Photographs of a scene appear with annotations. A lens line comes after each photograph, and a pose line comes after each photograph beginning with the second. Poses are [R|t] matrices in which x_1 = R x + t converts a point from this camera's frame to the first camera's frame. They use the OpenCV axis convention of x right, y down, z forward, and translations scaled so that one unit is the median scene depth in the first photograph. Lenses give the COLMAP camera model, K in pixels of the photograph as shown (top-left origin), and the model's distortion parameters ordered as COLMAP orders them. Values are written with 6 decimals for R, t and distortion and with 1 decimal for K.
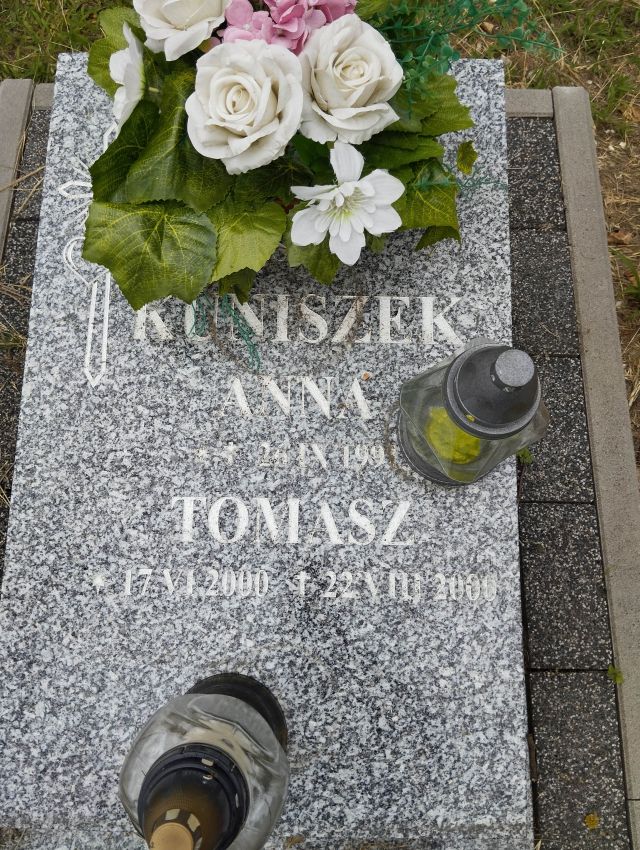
lens RADIAL K [[713.4, 0, 316.2], [0, 713.4, 415.4], [0, 0, 1]] dist [0.088129, -0.201158]
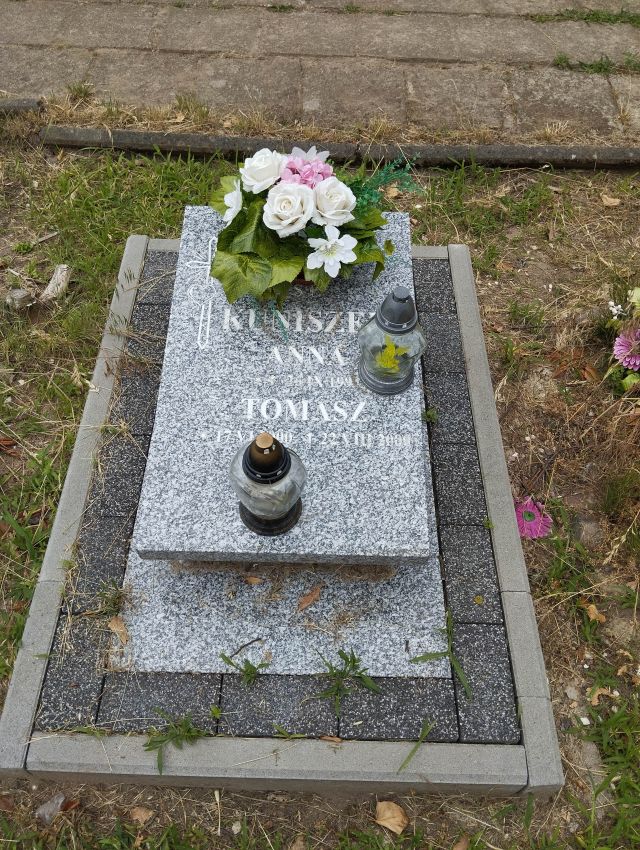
lens RADIAL K [[713.4, 0, 316.2], [0, 713.4, 415.4], [0, 0, 1]] dist [0.088129, -0.201158]
pose [[0.999613, 0.010571, 0.025738, -0.051061], [-0.001984, 0.949744, -0.313023, 0.767219], [-0.027753, 0.312850, 0.949397, -0.824618]]
